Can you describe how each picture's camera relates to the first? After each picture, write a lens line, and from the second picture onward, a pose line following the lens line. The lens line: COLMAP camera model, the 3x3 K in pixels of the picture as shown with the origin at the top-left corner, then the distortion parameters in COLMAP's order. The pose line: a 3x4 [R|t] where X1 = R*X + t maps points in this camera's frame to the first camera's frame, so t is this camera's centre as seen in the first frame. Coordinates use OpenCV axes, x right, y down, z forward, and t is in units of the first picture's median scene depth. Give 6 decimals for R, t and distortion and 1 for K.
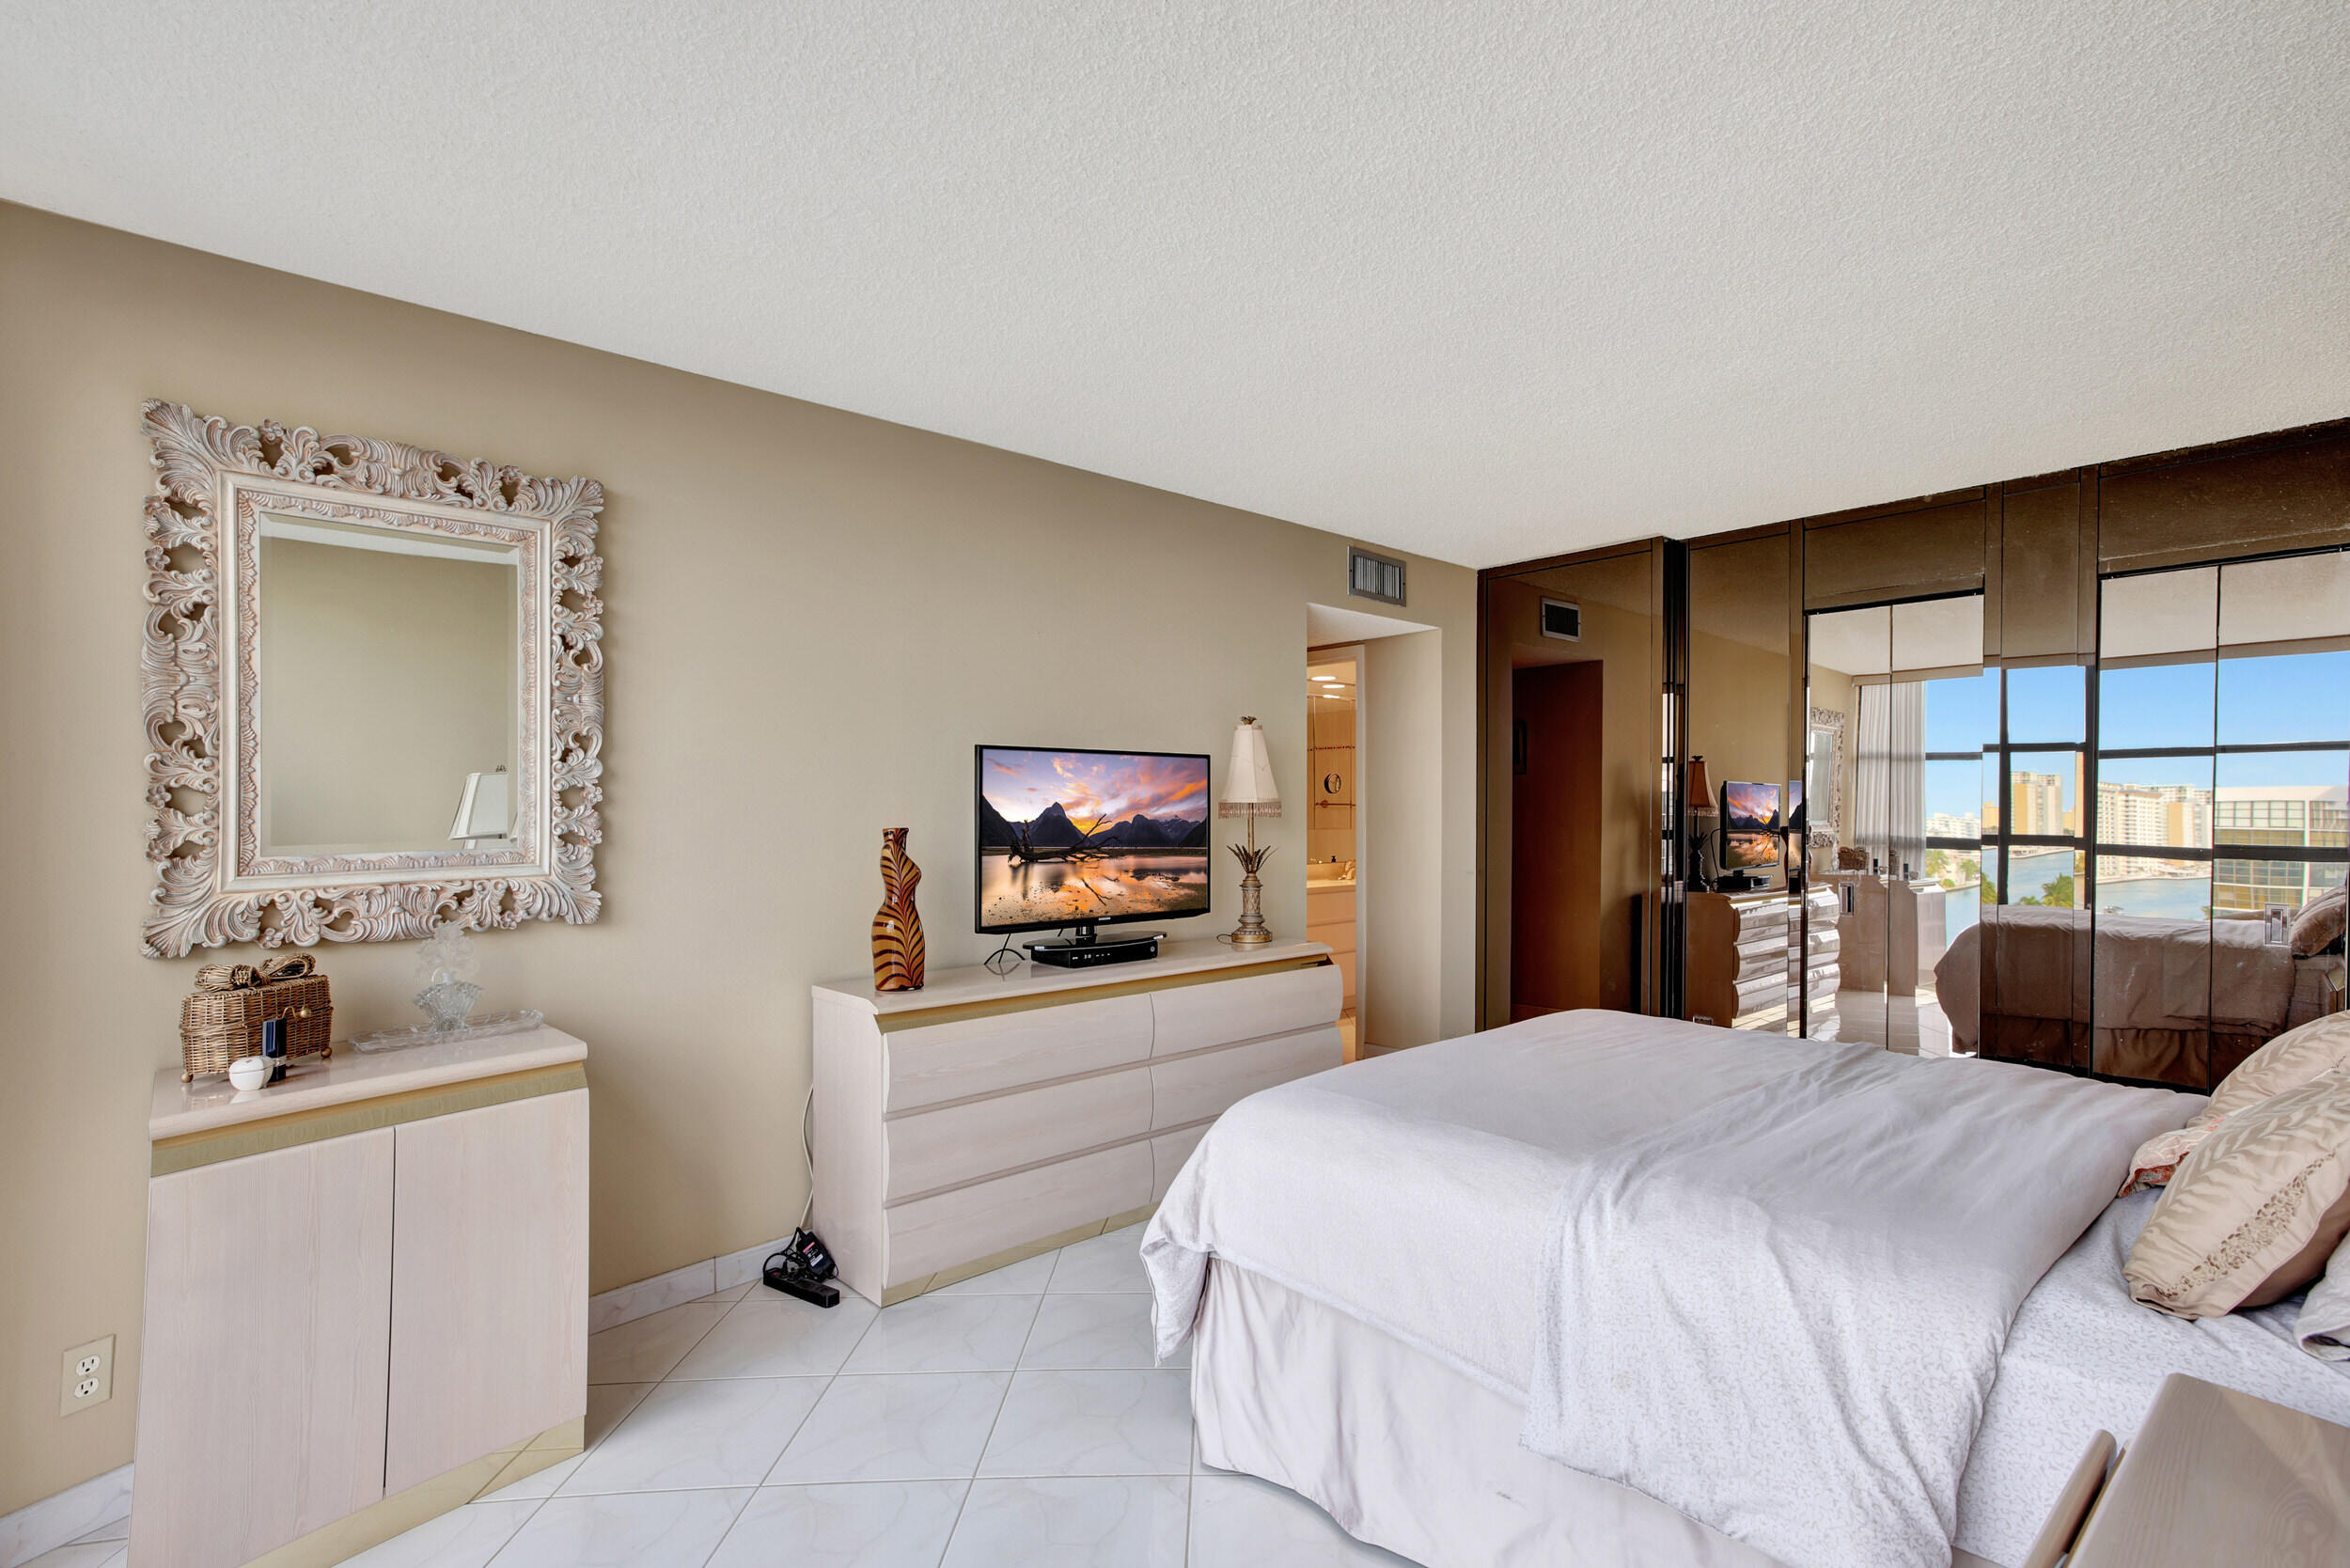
lens RADIAL K [[1091.0, 0, 1175.0], [0, 1091.0, 784.0], [0, 0, 1]] dist [0.000975, 0.000061]
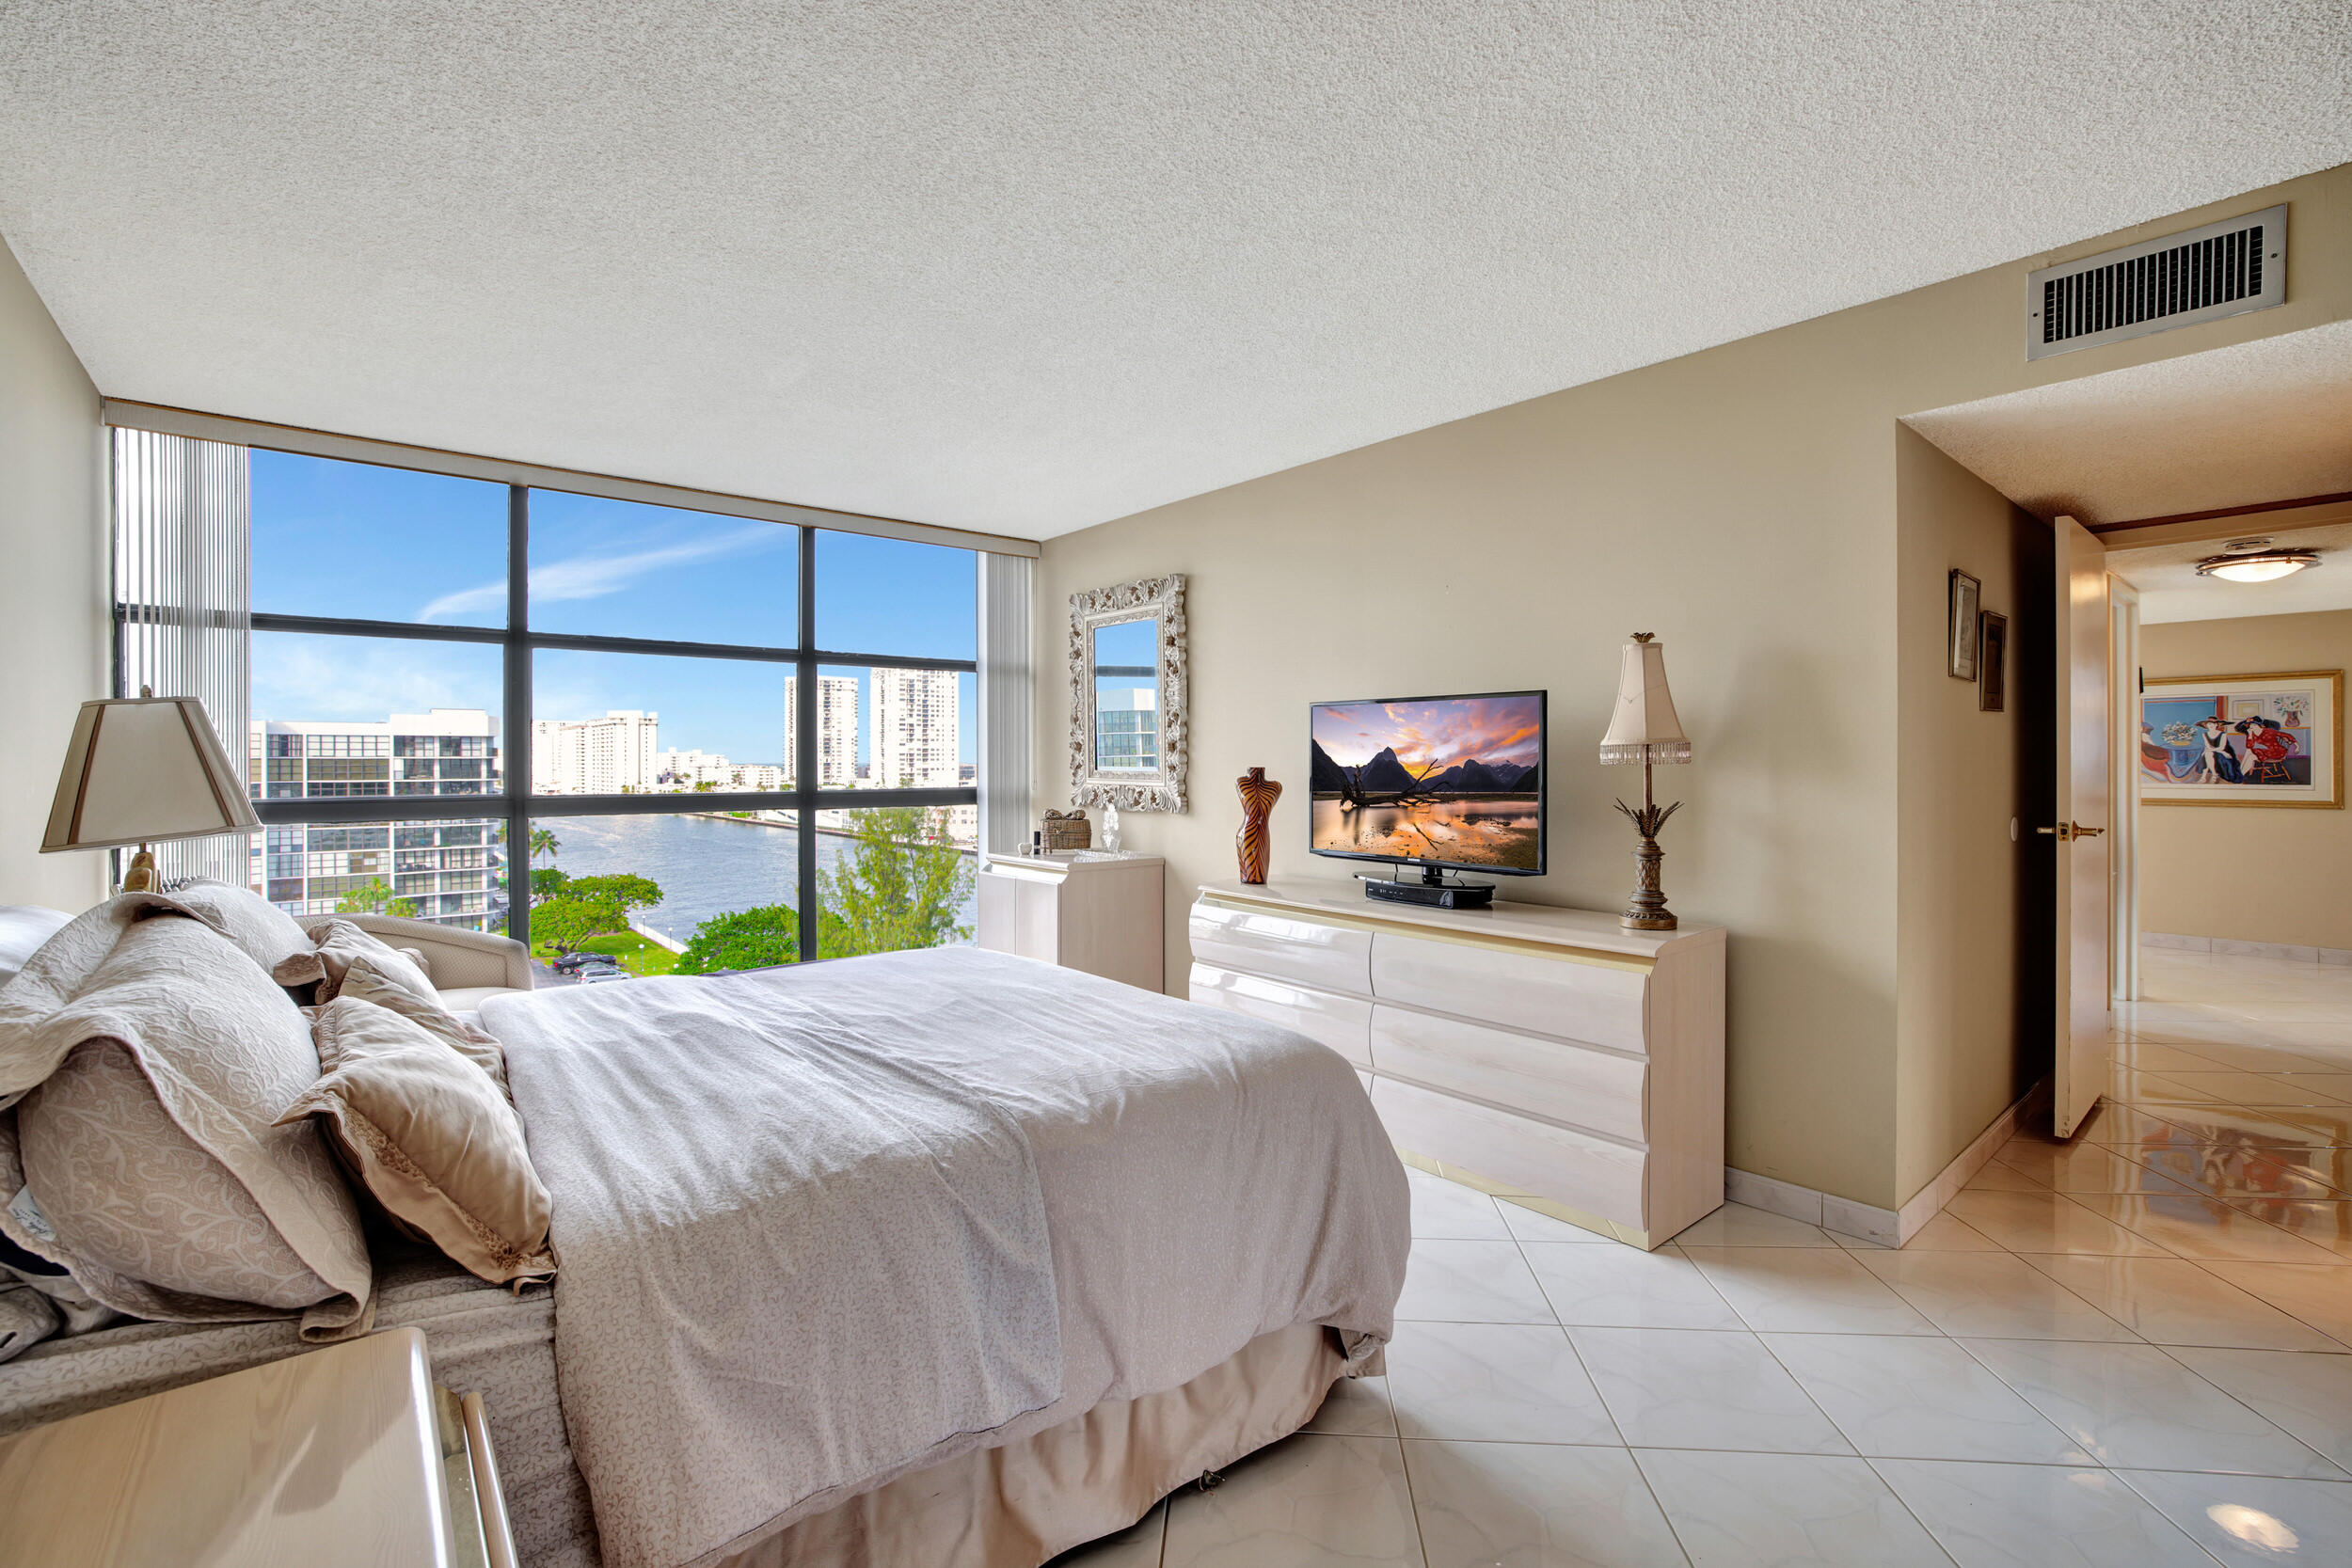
lens RADIAL K [[1040.3, 0, 1222.4], [0, 1040.3, 751.4], [0, 0, 1]] dist [-0.000415, 0.000004]
pose [[-0.024123, 0.000993, -0.999709, 1.013313], [0.015826, 0.999875, 0.000612, 0.018029], [0.999584, -0.015807, -0.024136, 0.926525]]
